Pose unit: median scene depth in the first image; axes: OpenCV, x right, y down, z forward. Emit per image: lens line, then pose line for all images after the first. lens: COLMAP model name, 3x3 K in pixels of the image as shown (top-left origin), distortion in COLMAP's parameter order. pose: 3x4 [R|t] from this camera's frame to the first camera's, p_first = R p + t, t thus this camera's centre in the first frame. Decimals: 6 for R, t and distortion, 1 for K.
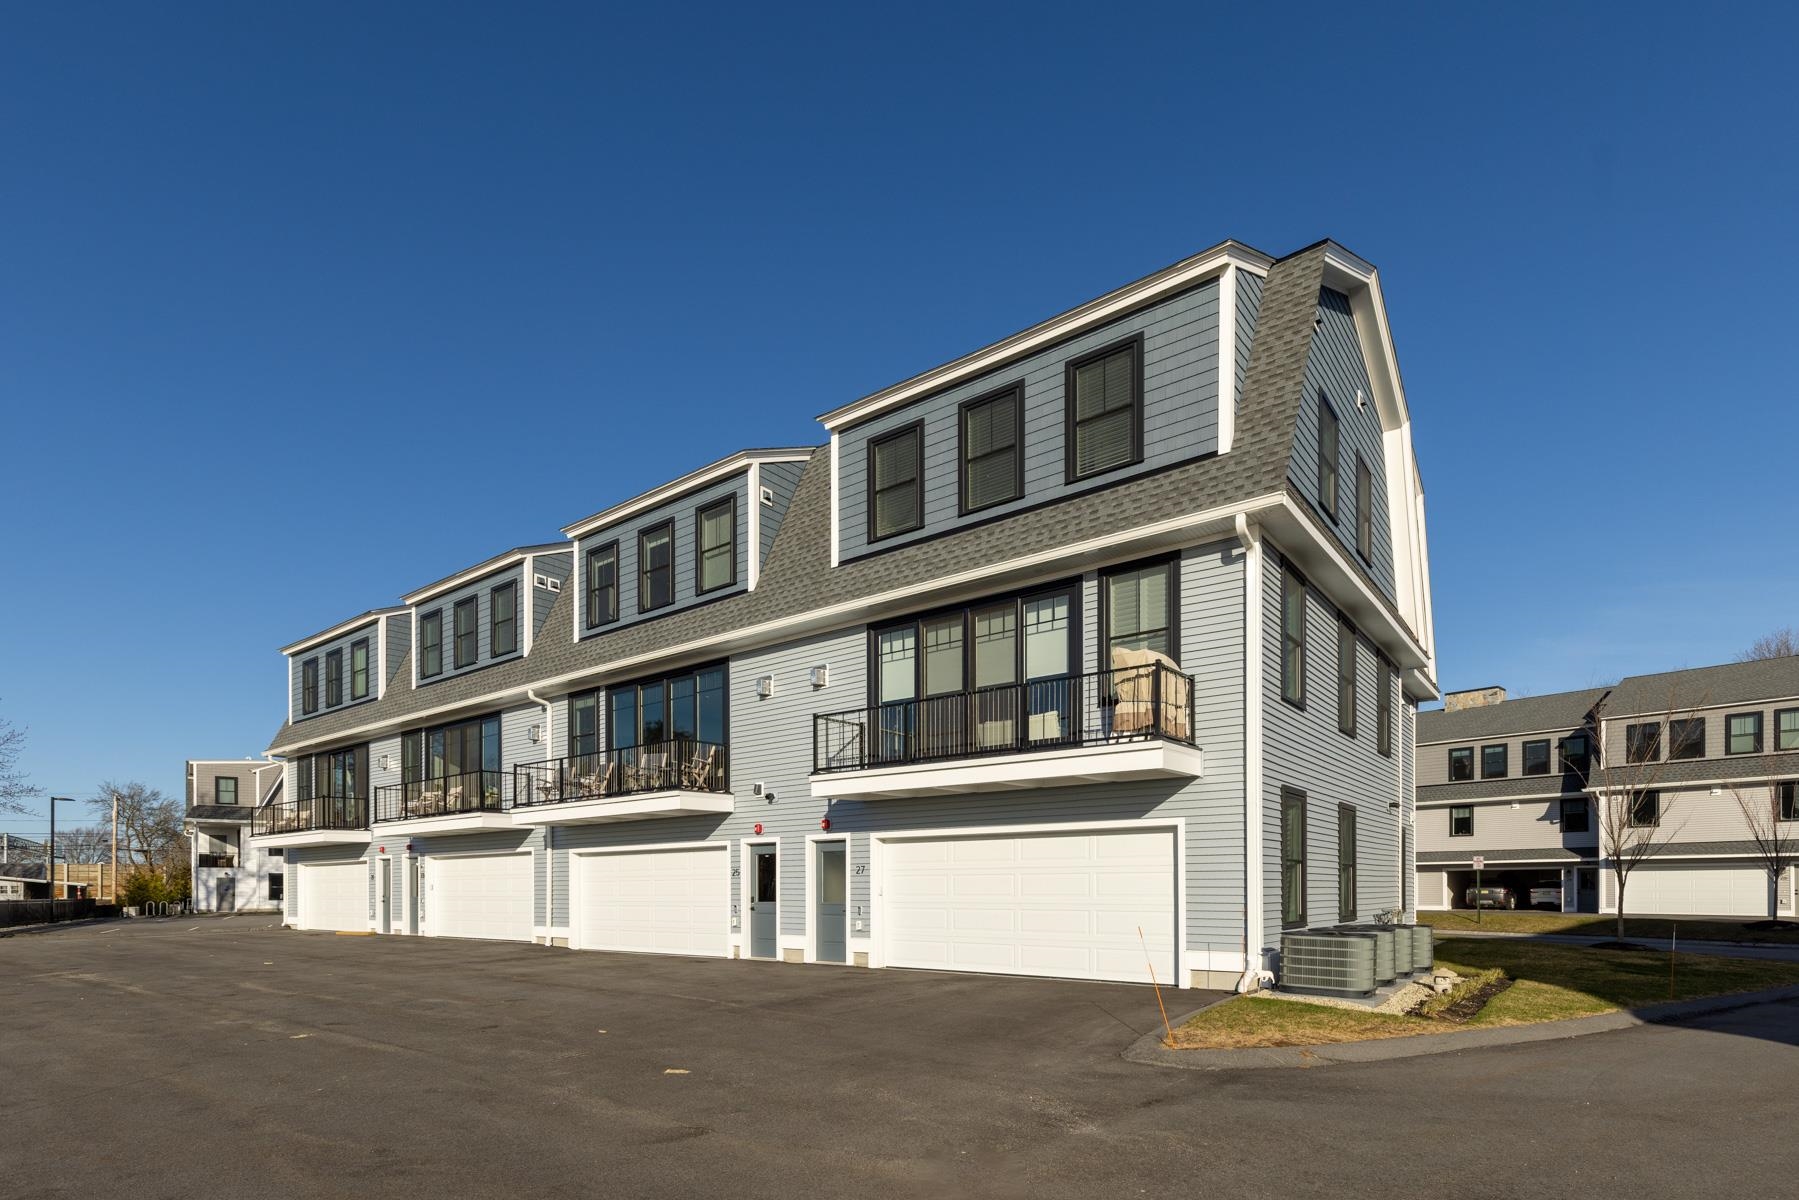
lens RADIAL K [[876.5, 0, 899.5], [0, 876.5, 600.0], [0, 0, 1]] dist [-0.002087, -0.000788]
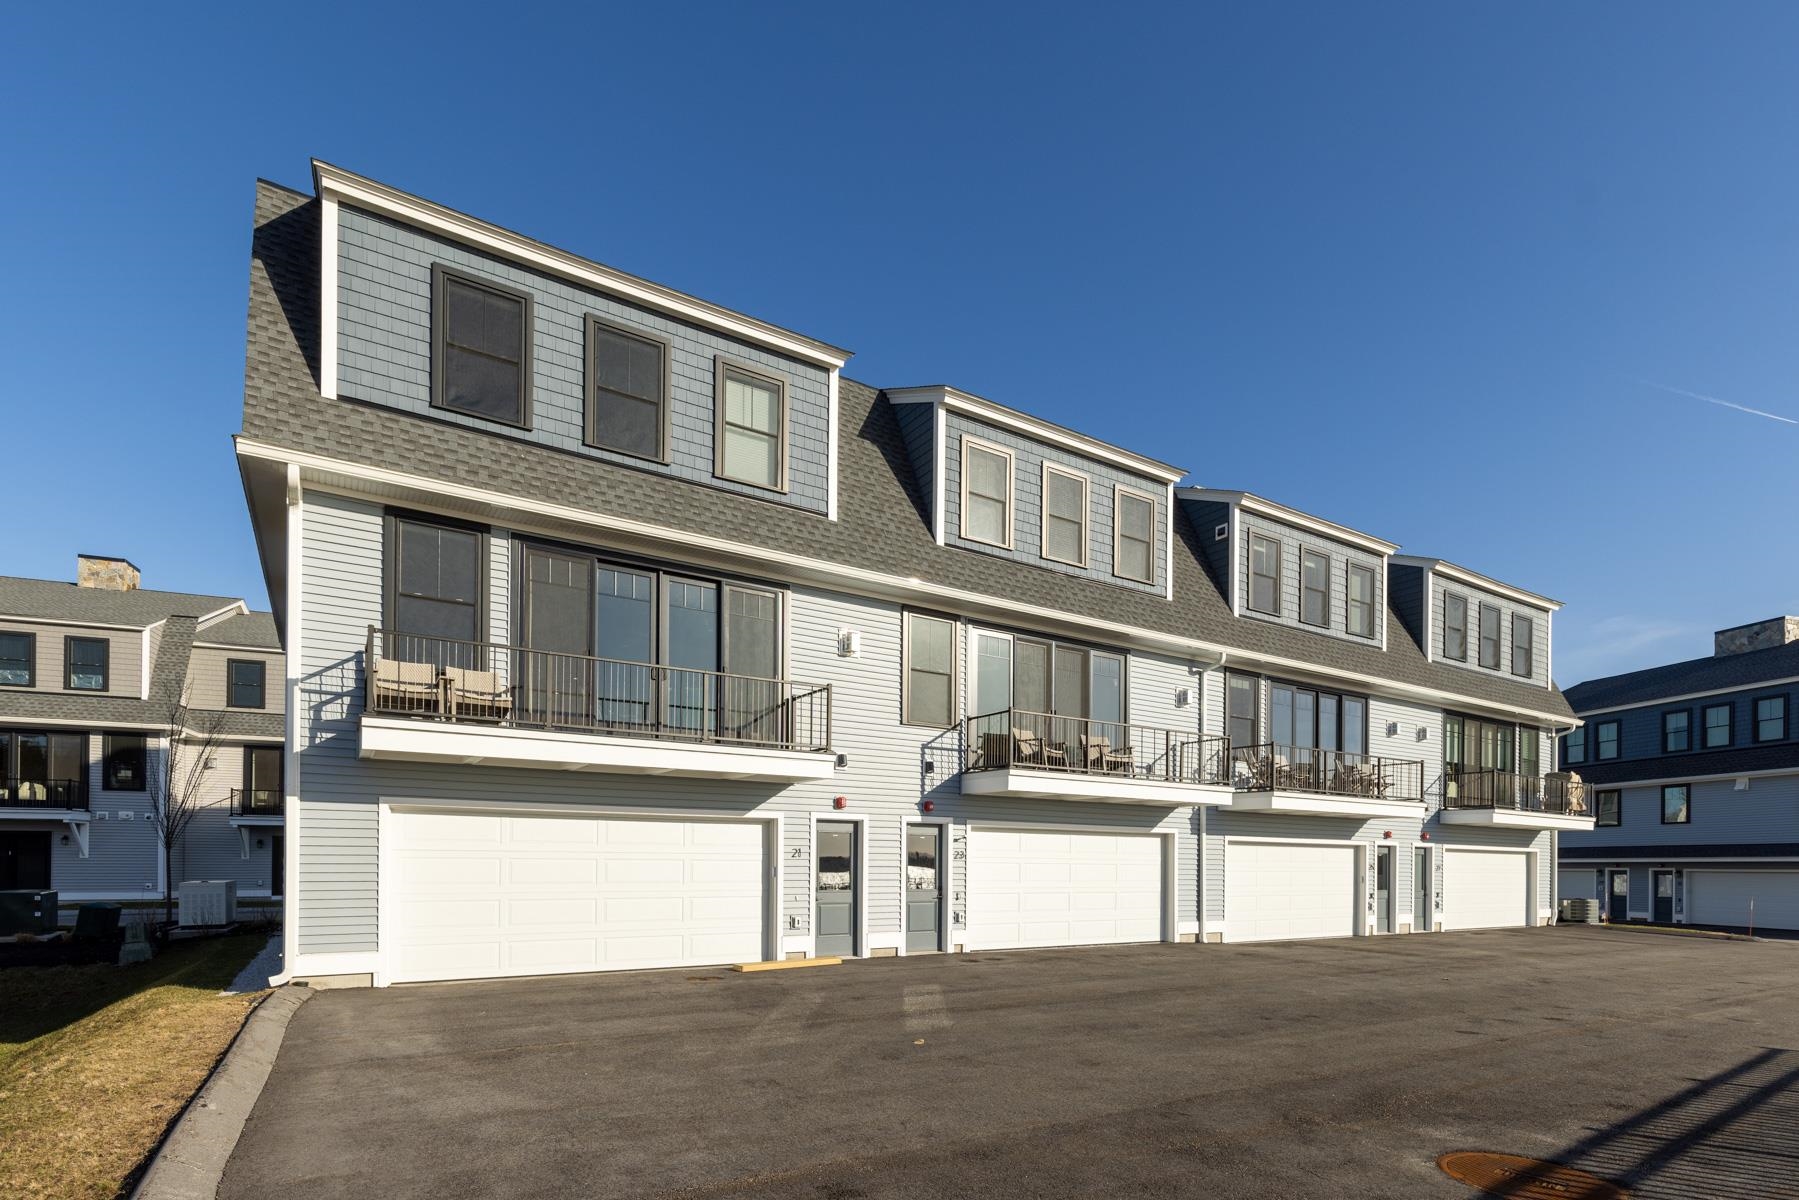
lens RADIAL K [[798.6, 0, 902.1], [0, 798.6, 592.3], [0, 0, 1]] dist [0.004737, -0.000109]
pose [[0.364183, 0.312827, 0.877217, -1.114215], [-0.298043, 0.931513, -0.208456, 0.271286], [-0.882350, -0.185532, 0.432477, 0.827473]]
